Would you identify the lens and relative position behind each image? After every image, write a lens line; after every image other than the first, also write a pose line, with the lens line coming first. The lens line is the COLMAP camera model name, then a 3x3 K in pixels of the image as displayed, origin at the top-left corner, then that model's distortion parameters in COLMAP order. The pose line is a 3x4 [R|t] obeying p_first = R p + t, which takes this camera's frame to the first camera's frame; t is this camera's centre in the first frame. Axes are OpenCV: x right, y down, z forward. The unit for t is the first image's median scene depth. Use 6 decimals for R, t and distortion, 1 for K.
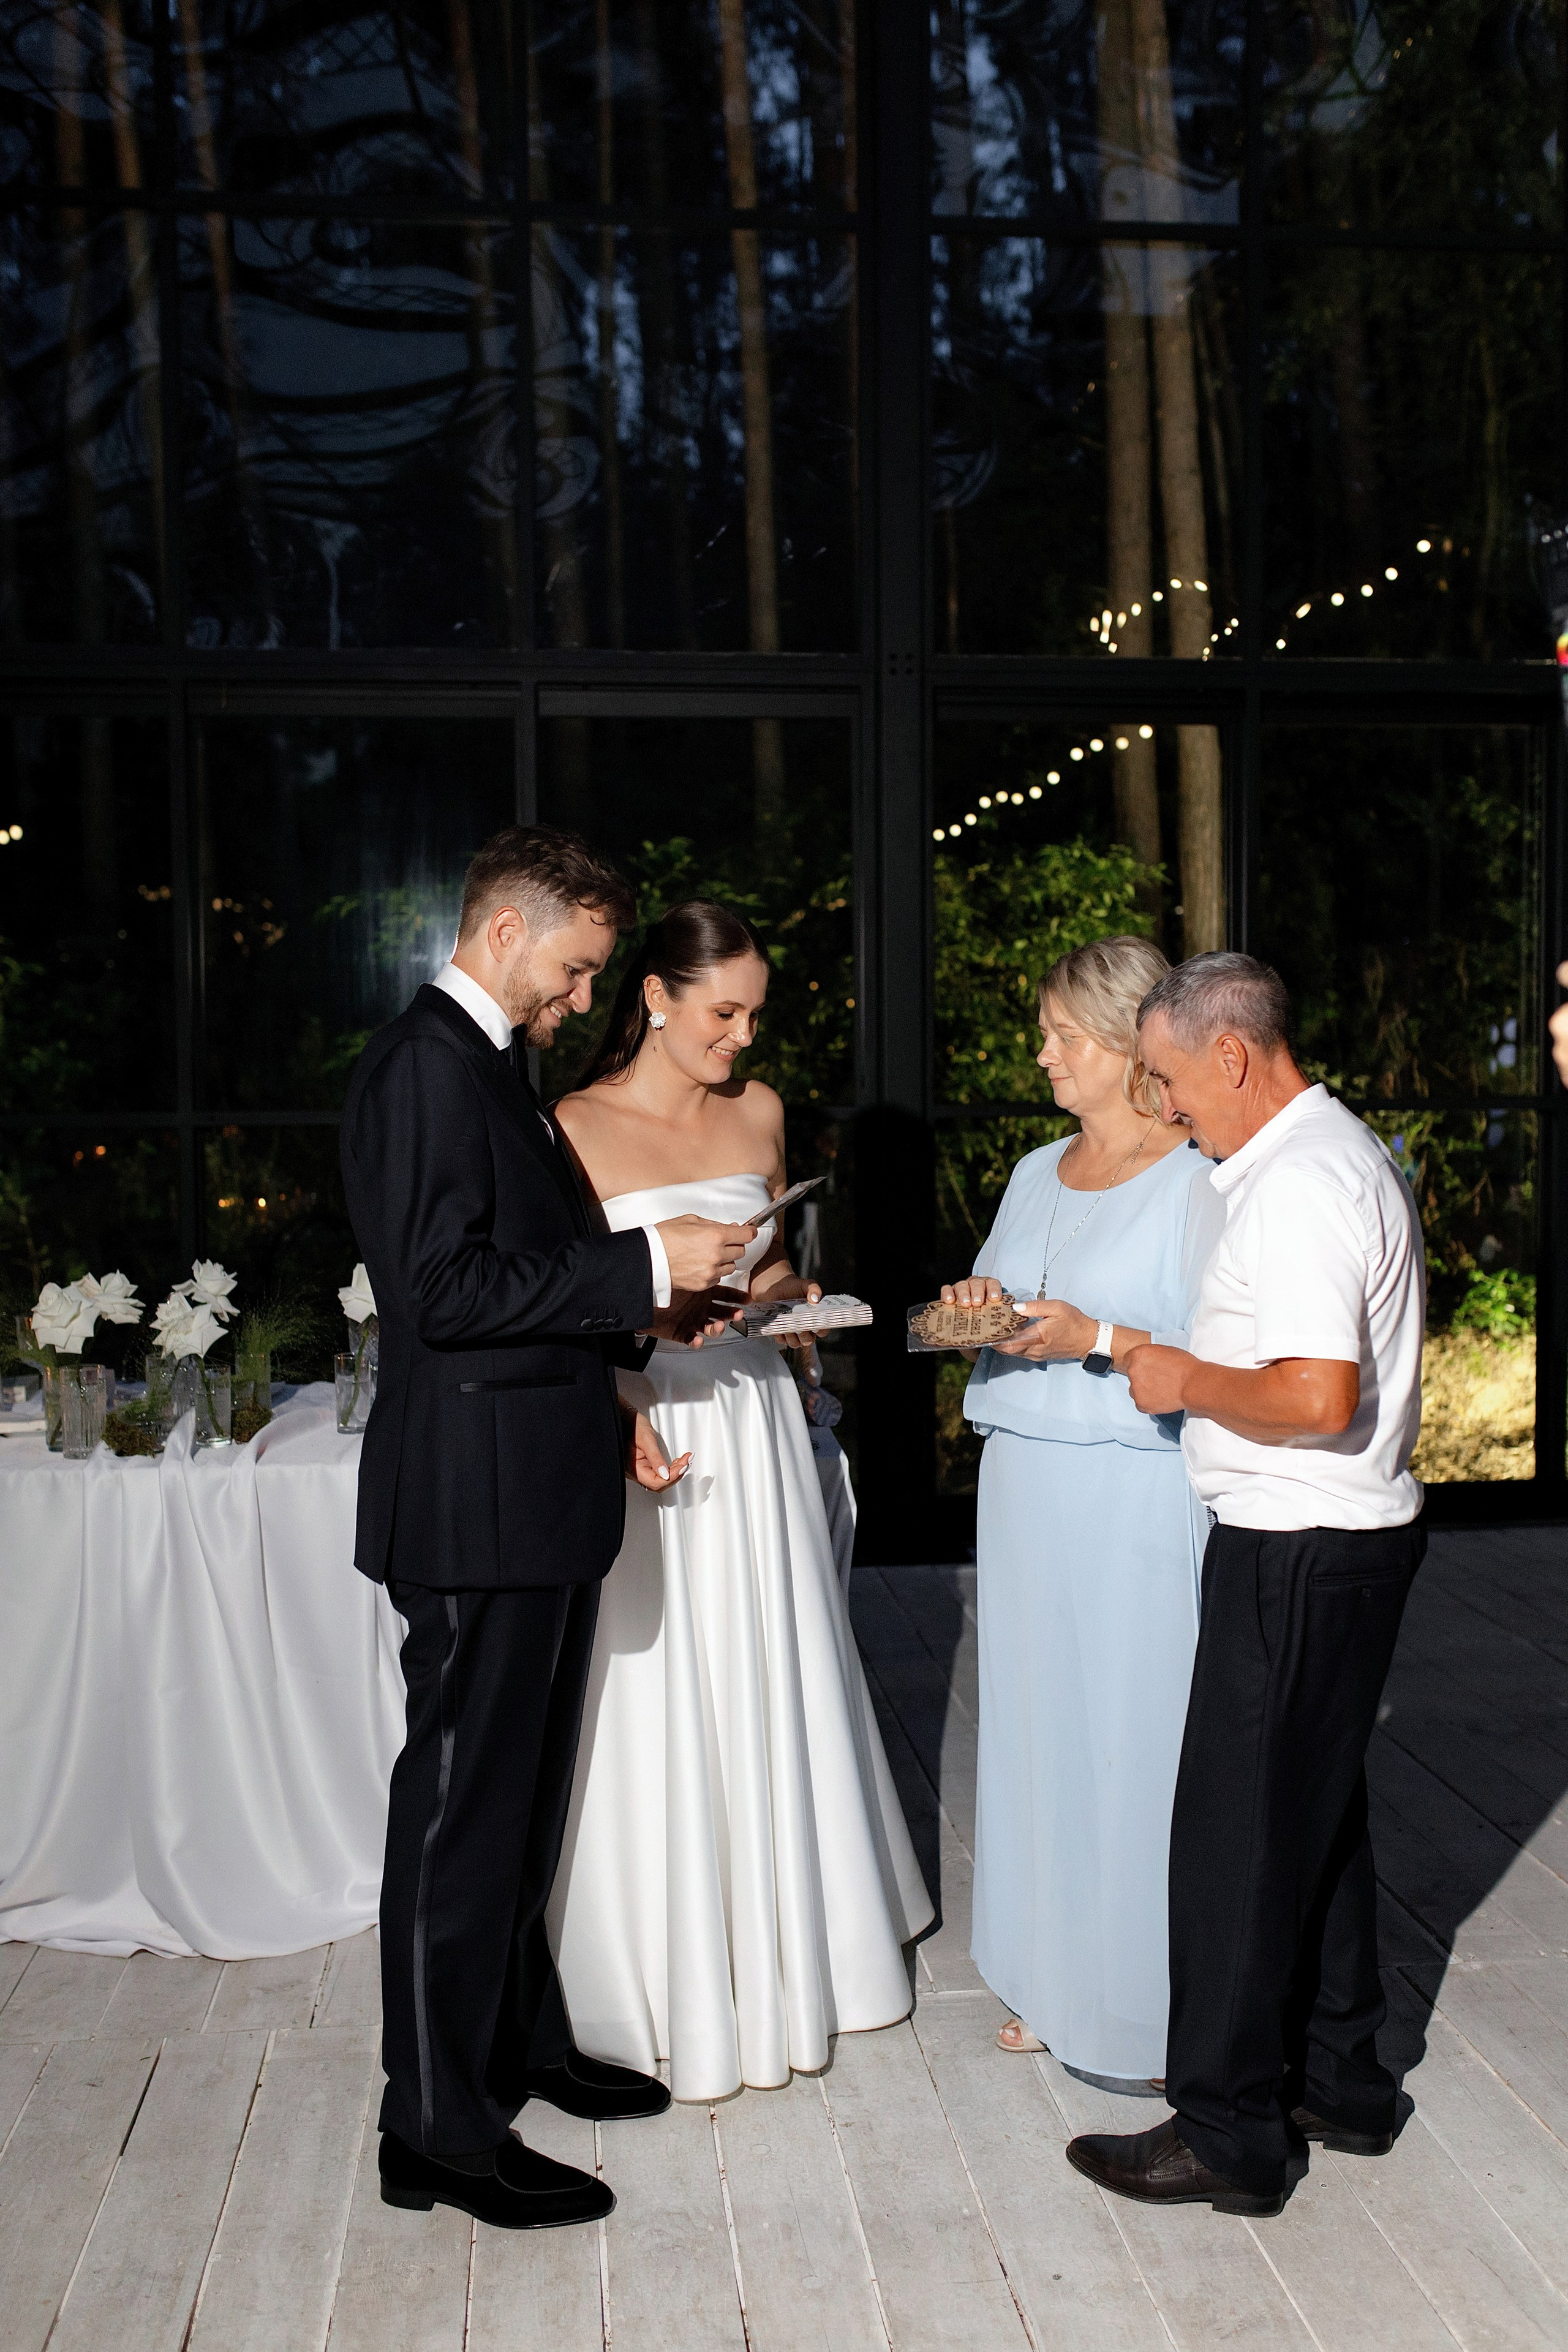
lens RADIAL K [[2222.6, 0, 799.4], [0, 2222.6, 1190.7], [0, 0, 1]] dist [-0.000958, 0.000000]
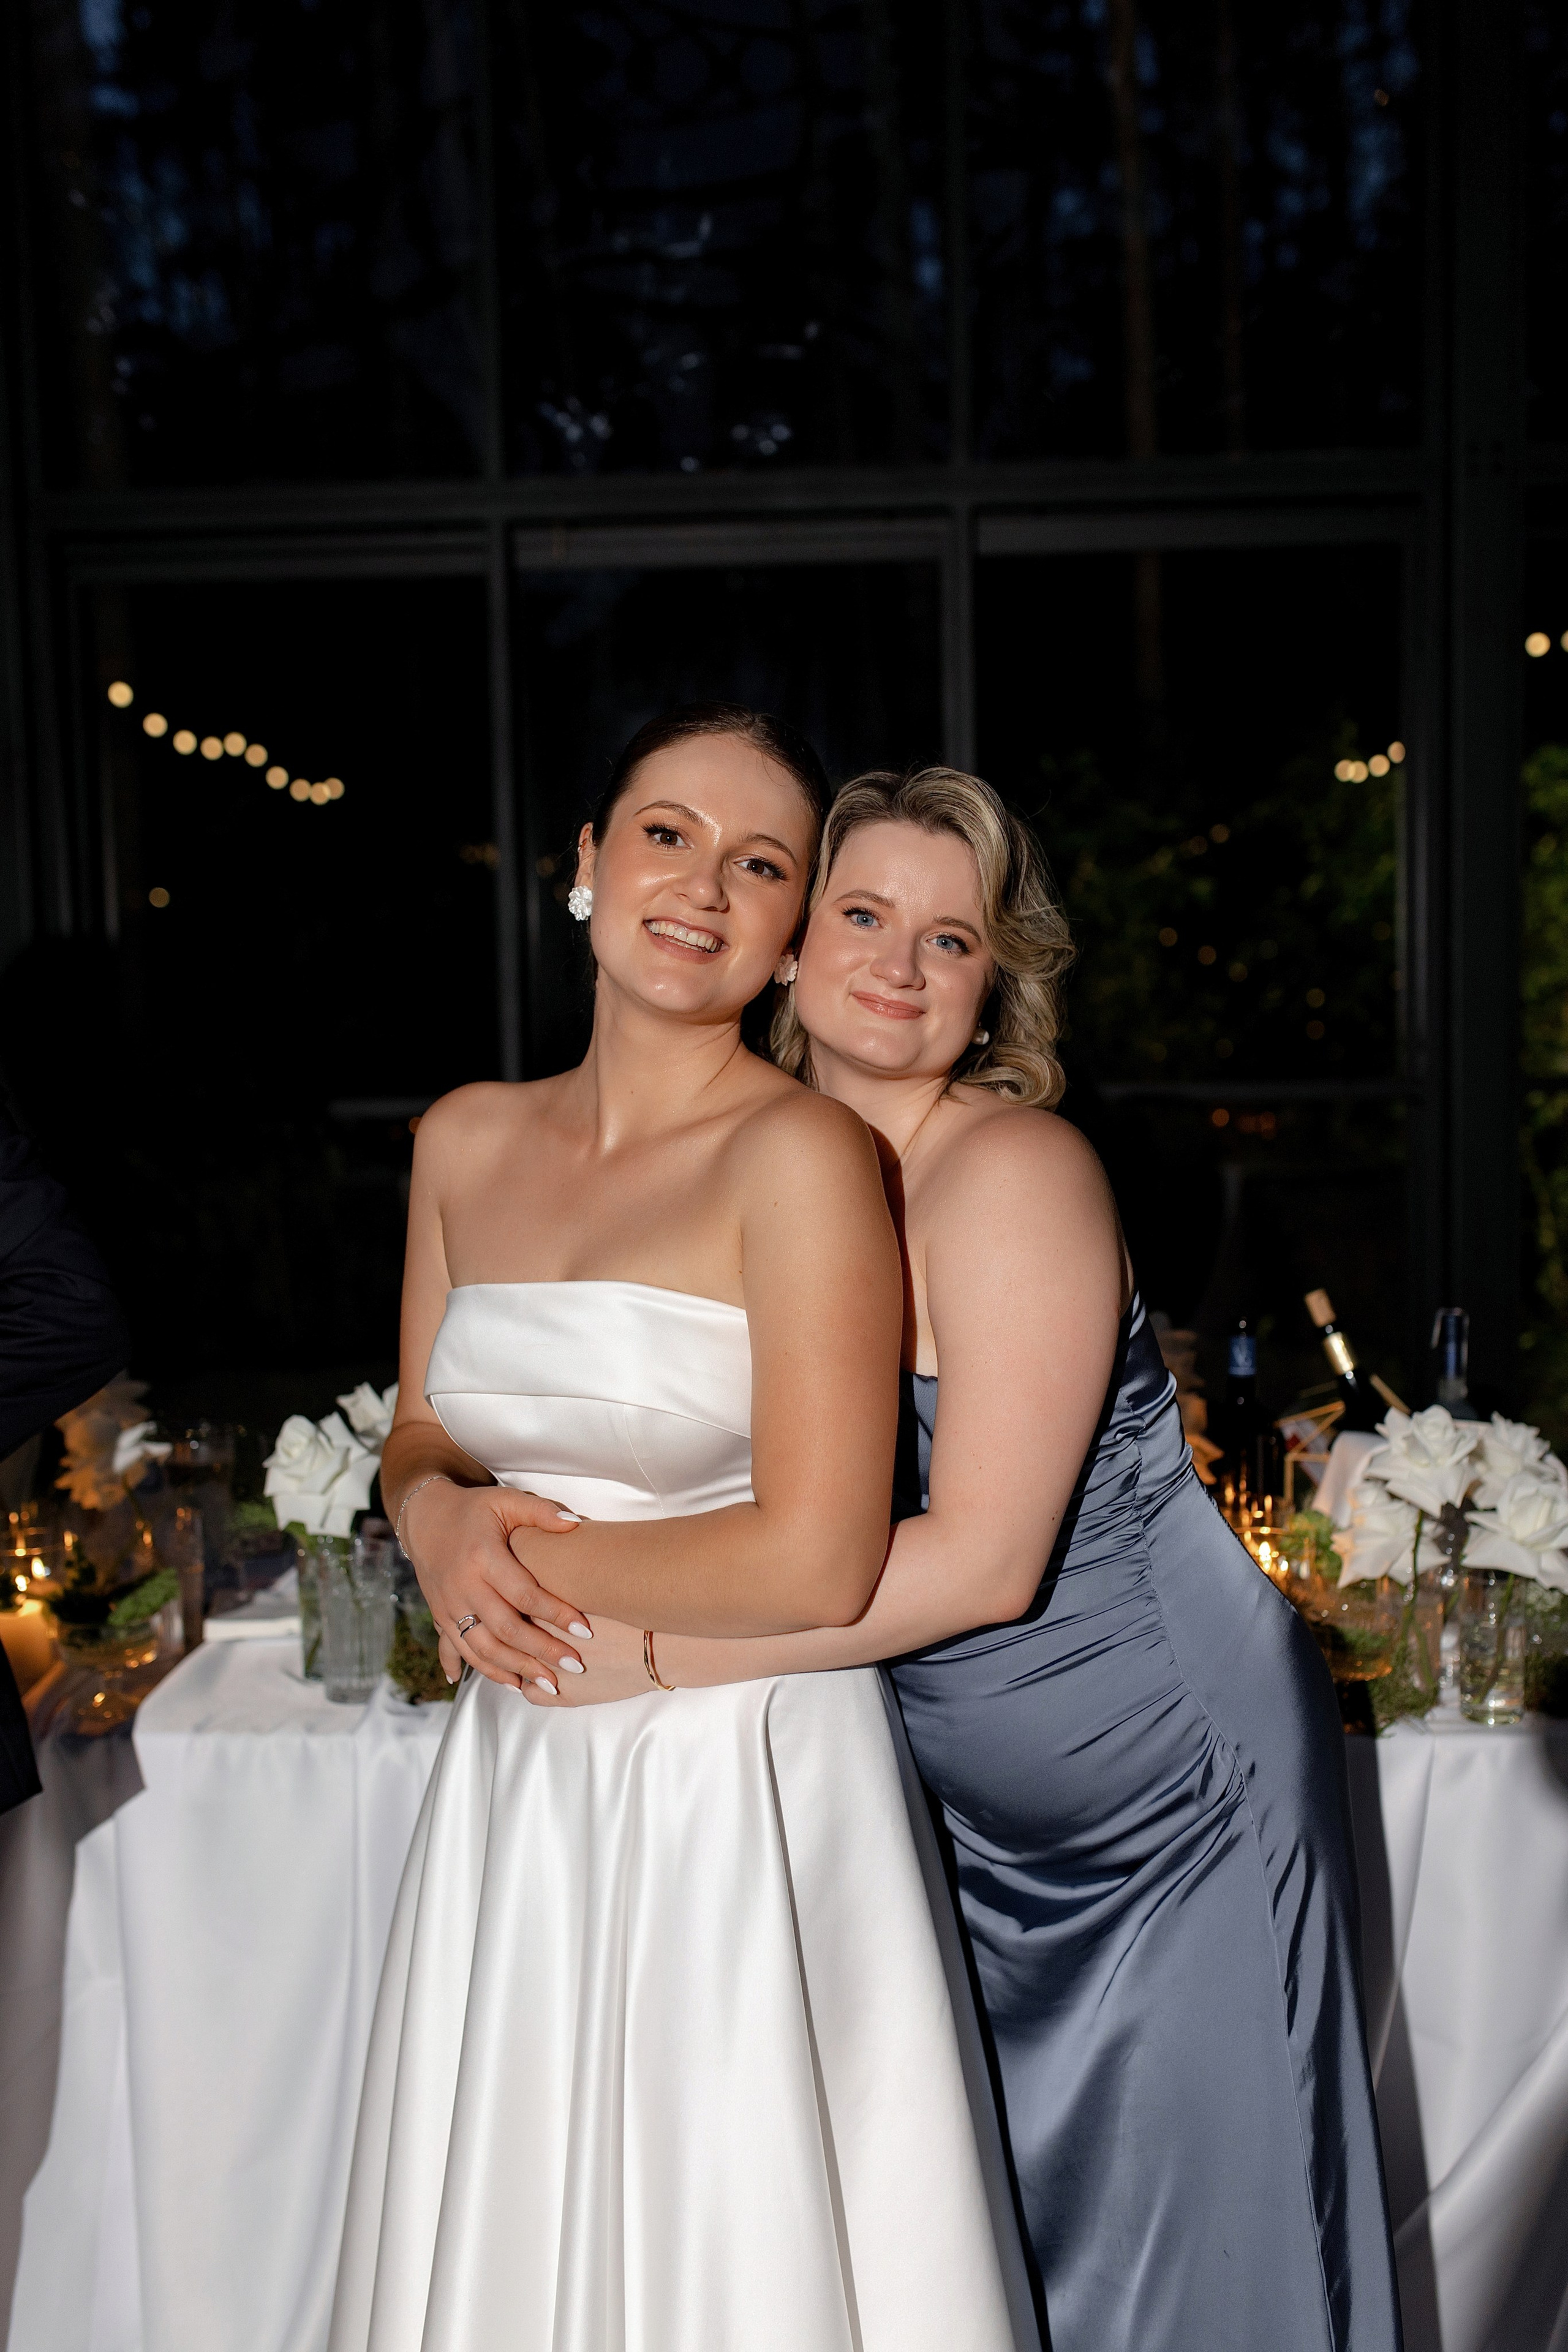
lens RADIAL K [[2222.6, 0, 796.1], [0, 2222.6, 1206.1], [0, 0, 1]] dist [-0.000958, 0.000000]
pose [[0.990071, -0.001474, -0.140558, -0.073507], [0.004963, 0.999688, 0.024475, -0.015898], [0.140478, -0.024929, 0.989770, 0.259859]]
